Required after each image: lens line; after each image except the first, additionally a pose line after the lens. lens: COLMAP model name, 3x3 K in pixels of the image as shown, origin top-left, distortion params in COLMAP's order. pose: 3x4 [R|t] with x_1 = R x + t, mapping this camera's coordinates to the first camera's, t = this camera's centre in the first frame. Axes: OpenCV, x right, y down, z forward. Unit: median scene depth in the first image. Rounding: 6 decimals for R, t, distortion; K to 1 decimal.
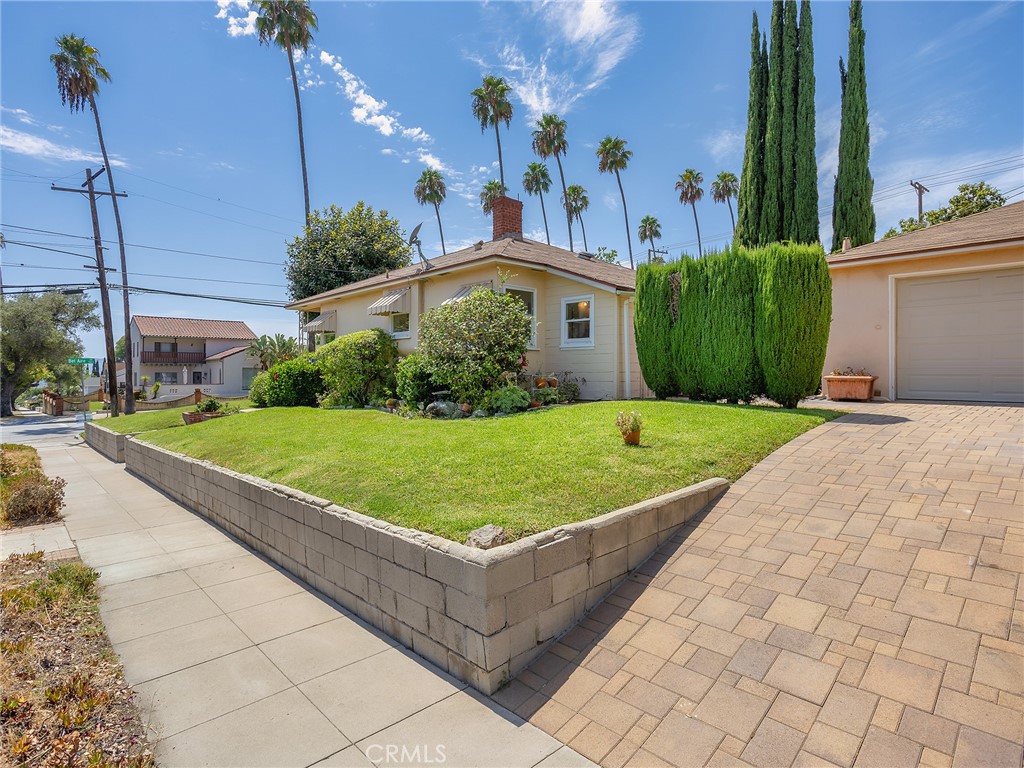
lens RADIAL K [[556.2, 0, 512.0], [0, 556.2, 384.0], [0, 0, 1]] dist [-0.021534, 0.000420]
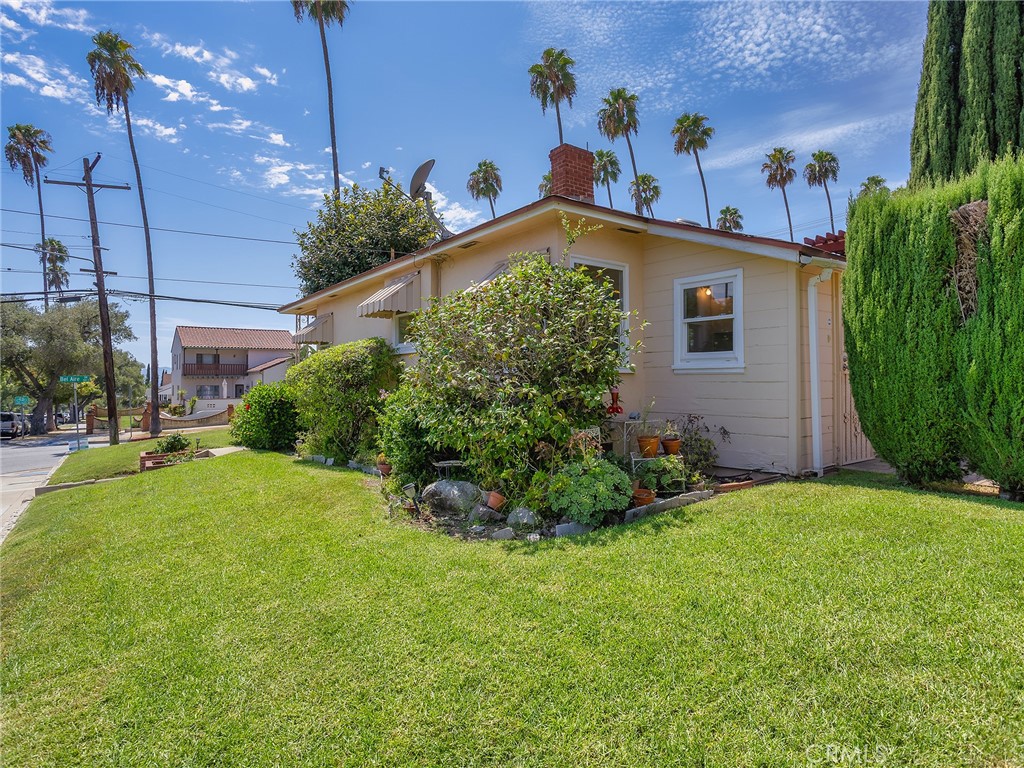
lens RADIAL K [[552.1, 0, 512.0], [0, 552.1, 384.0], [0, 0, 1]] dist [-0.022625, 0.000565]
pose [[0.993595, -0.005479, -0.112870, -0.008209], [0.004548, 0.999953, -0.008508, -0.032898], [0.112911, 0.007941, 0.993573, 0.312122]]
